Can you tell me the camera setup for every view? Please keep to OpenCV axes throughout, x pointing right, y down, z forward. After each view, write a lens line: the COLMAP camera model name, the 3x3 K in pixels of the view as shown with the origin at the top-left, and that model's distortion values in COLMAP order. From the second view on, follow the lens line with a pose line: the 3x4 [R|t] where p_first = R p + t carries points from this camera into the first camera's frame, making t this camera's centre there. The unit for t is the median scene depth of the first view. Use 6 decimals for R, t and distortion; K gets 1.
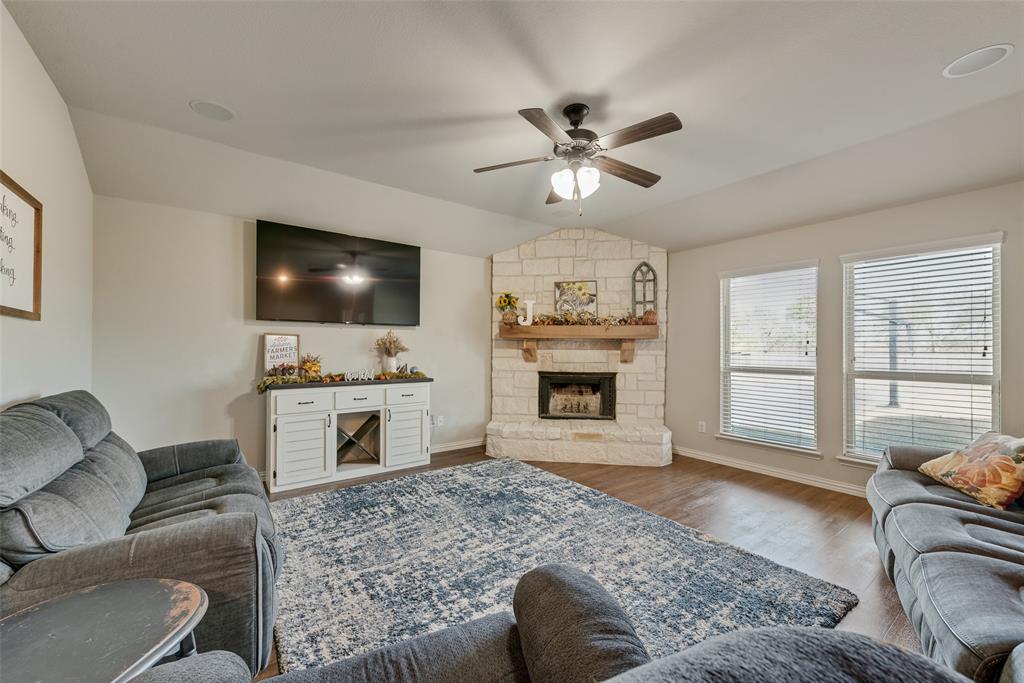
lens RADIAL K [[403.3, 0, 513.6], [0, 403.3, 344.4], [0, 0, 1]] dist [0.015575, -0.004036]
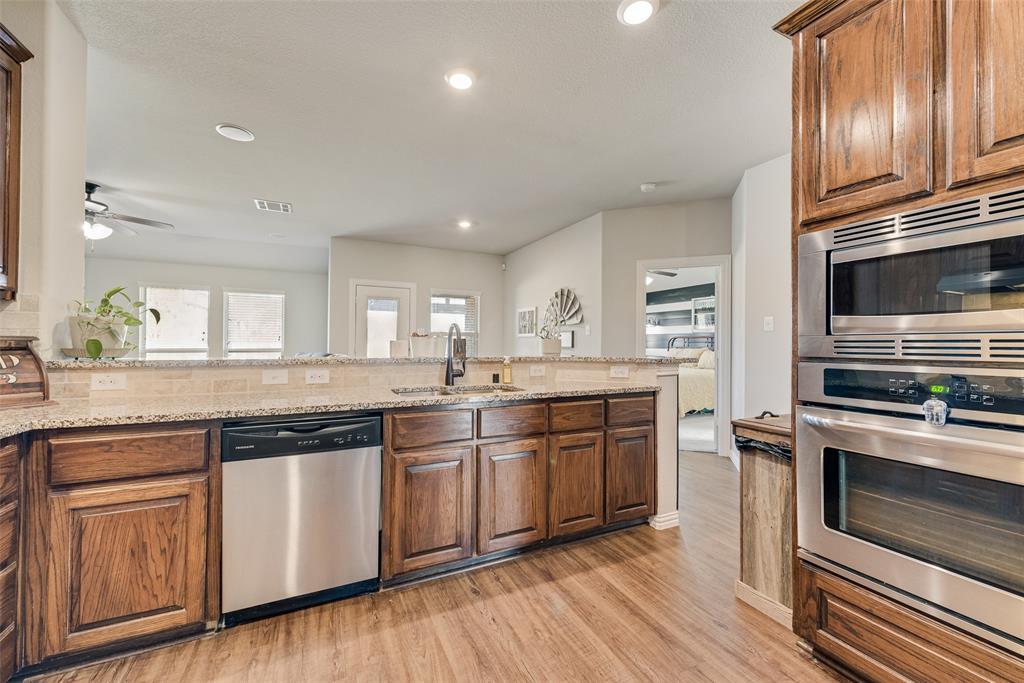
lens RADIAL K [[403.3, 0, 510.1], [0, 403.3, 338.7], [0, 0, 1]] dist [0.015575, -0.004036]
pose [[0.188768, 0.005986, 0.982004, -0.720130], [-0.017724, 0.999839, -0.002688, -0.000339], [-0.981862, -0.016897, 0.188843, -0.608688]]
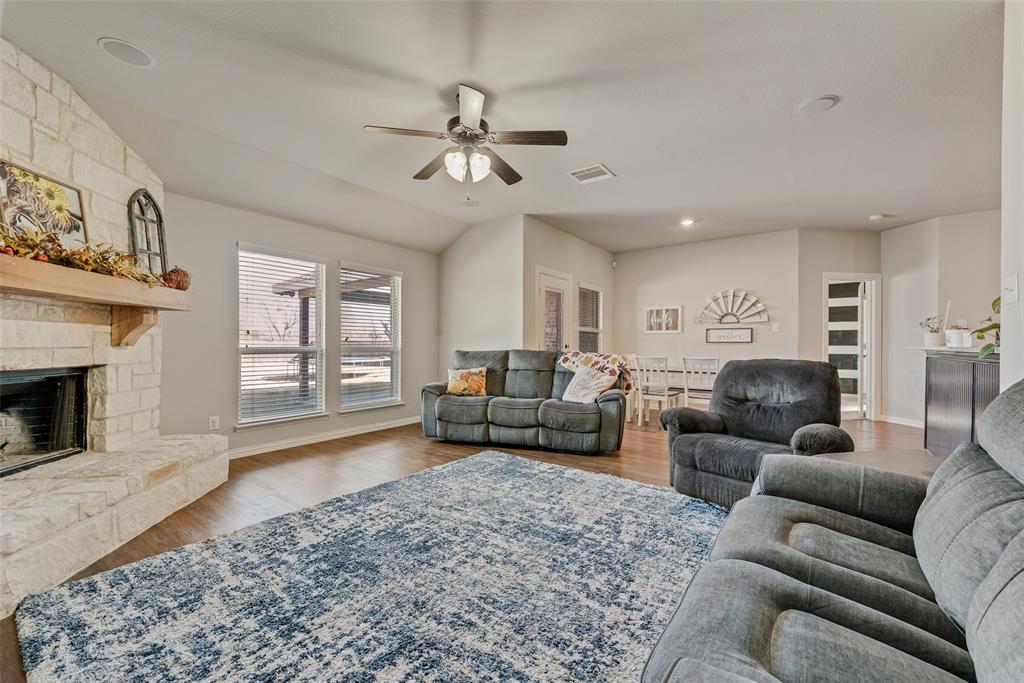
lens RADIAL K [[403.3, 0, 512.8], [0, 403.3, 344.0], [0, 0, 1]] dist [0.015575, -0.004036]
pose [[-0.292322, -0.007005, 0.956294, -0.586671], [-0.015646, 0.999874, 0.002541, 0.038130], [-0.956192, -0.014219, -0.292395, 0.777479]]
